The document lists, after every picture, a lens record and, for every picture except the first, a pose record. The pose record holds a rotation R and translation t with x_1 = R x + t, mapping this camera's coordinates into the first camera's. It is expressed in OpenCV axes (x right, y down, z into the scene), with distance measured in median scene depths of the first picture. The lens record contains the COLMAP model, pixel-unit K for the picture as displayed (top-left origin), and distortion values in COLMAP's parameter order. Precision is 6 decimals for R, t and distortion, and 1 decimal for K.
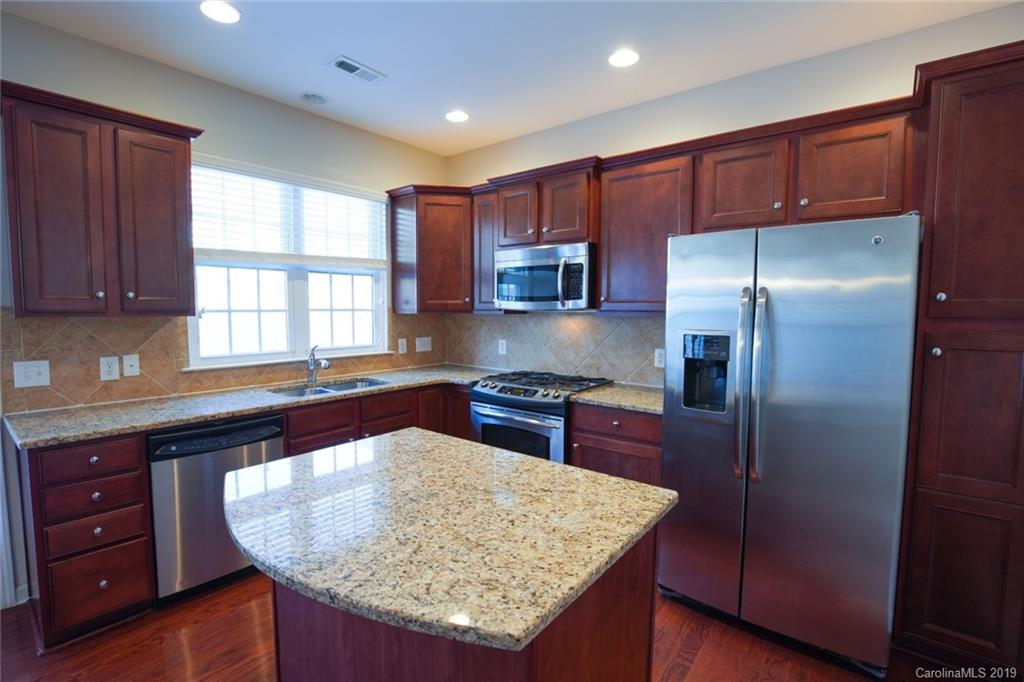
lens RADIAL K [[472.2, 0, 504.4], [0, 472.2, 343.2], [0, 0, 1]] dist [-0.039128, 0.007979]
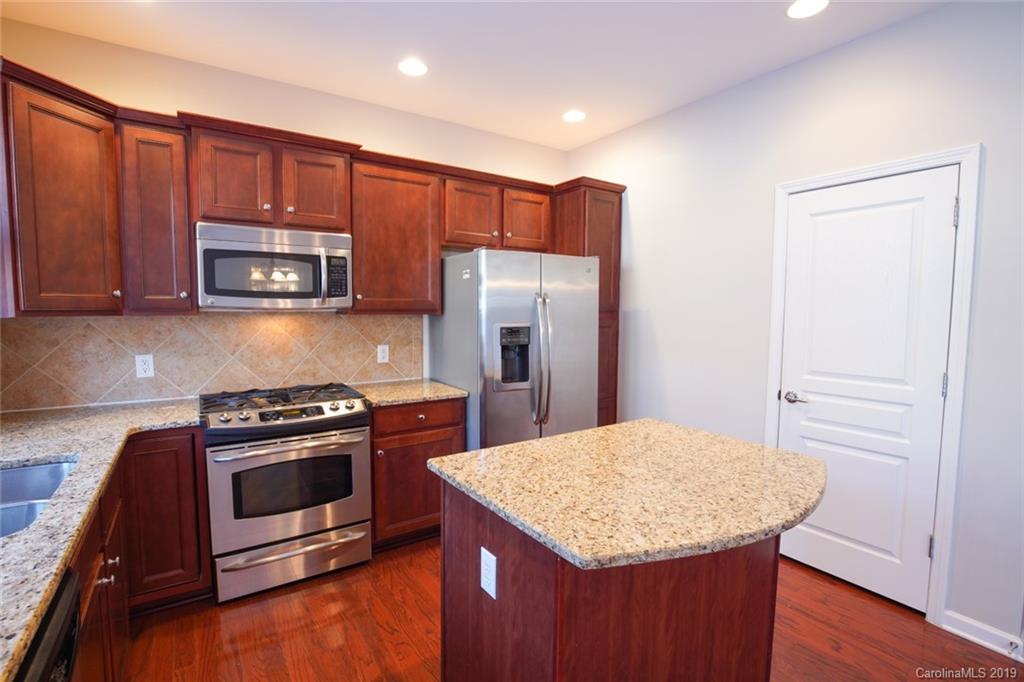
lens RADIAL K [[472.2, 0, 504.4], [0, 472.2, 343.2], [0, 0, 1]] dist [-0.039128, 0.007979]
pose [[0.294009, -0.073240, 0.952993, -0.717587], [0.067173, 0.996178, 0.055835, -0.039902], [-0.953439, 0.047599, 0.297805, 0.516043]]
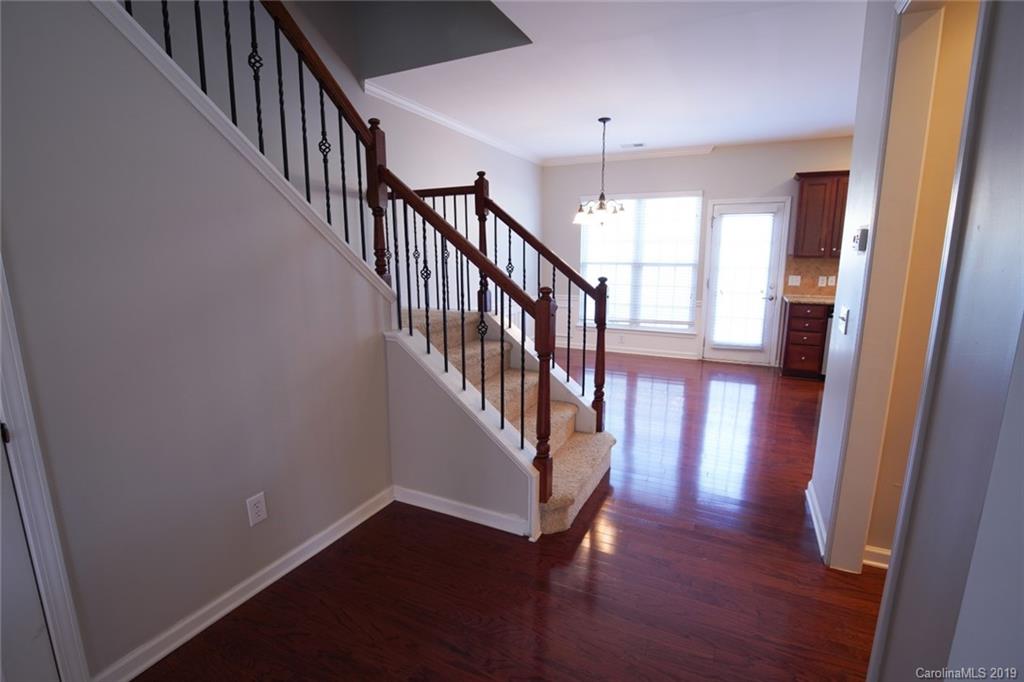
lens RADIAL K [[472.2, 0, 504.4], [0, 472.2, 343.2], [0, 0, 1]] dist [-0.039128, 0.007979]
pose [[0.207490, 0.173975, -0.962643, 1.031704], [-0.064911, 0.984338, 0.163905, 0.076496], [0.976081, 0.028478, 0.215533, -0.979592]]
